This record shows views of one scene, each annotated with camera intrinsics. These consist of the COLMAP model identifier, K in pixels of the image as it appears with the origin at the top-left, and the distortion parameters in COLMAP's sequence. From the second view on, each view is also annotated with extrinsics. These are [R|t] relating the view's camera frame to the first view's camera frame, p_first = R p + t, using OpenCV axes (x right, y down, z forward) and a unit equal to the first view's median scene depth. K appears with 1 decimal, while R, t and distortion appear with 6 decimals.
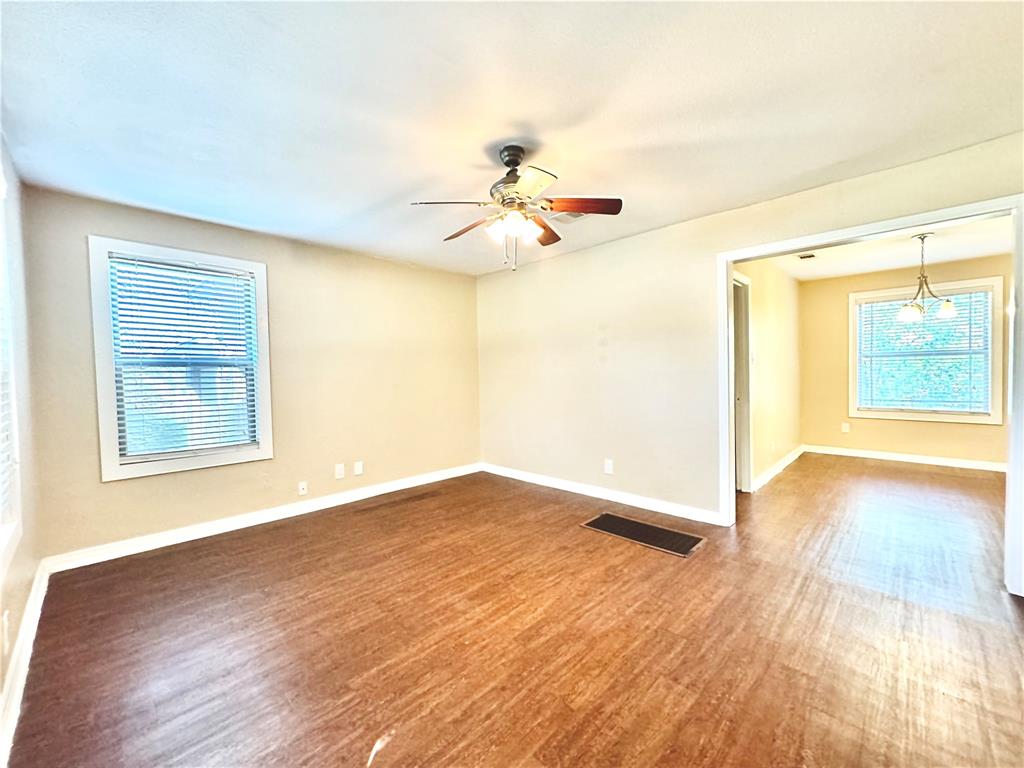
lens RADIAL K [[407.2, 0, 511.9], [0, 407.2, 385.5], [0, 0, 1]] dist [0.000864, 0.000007]
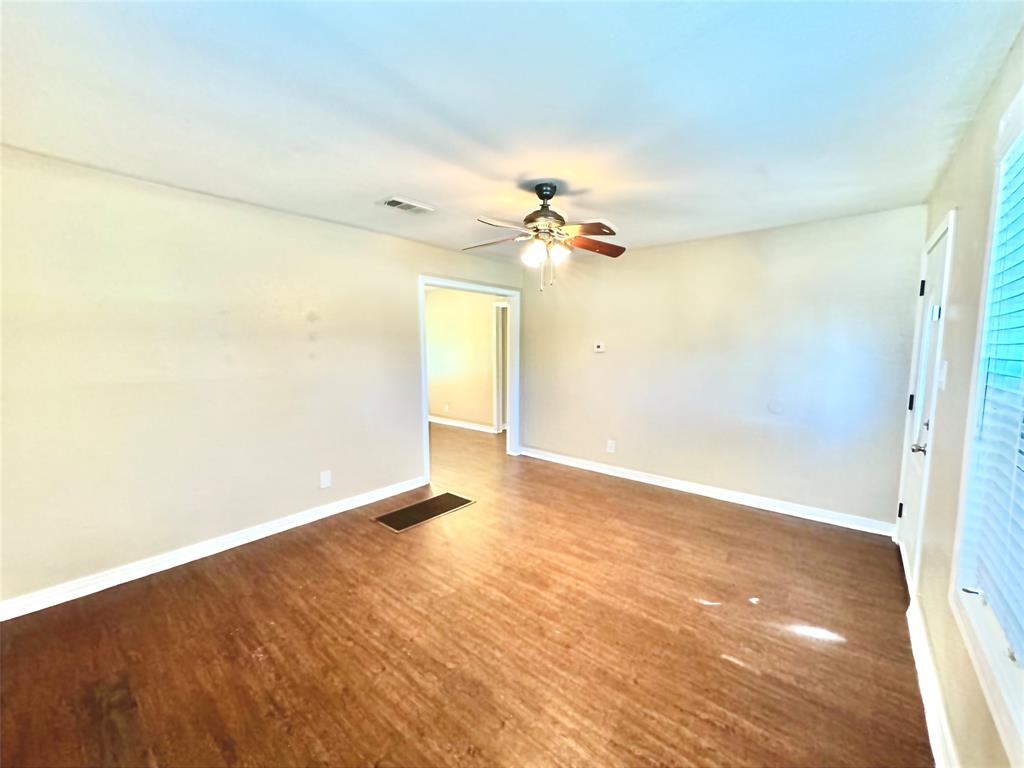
lens RADIAL K [[407.2, 0, 511.7], [0, 407.2, 383.9], [0, 0, 1]] dist [0.000864, 0.000007]
pose [[-0.072169, -0.072555, 0.994750, -0.993190], [0.032793, 0.996639, 0.075071, -0.088874], [-0.996853, 0.038038, -0.069547, 1.000166]]
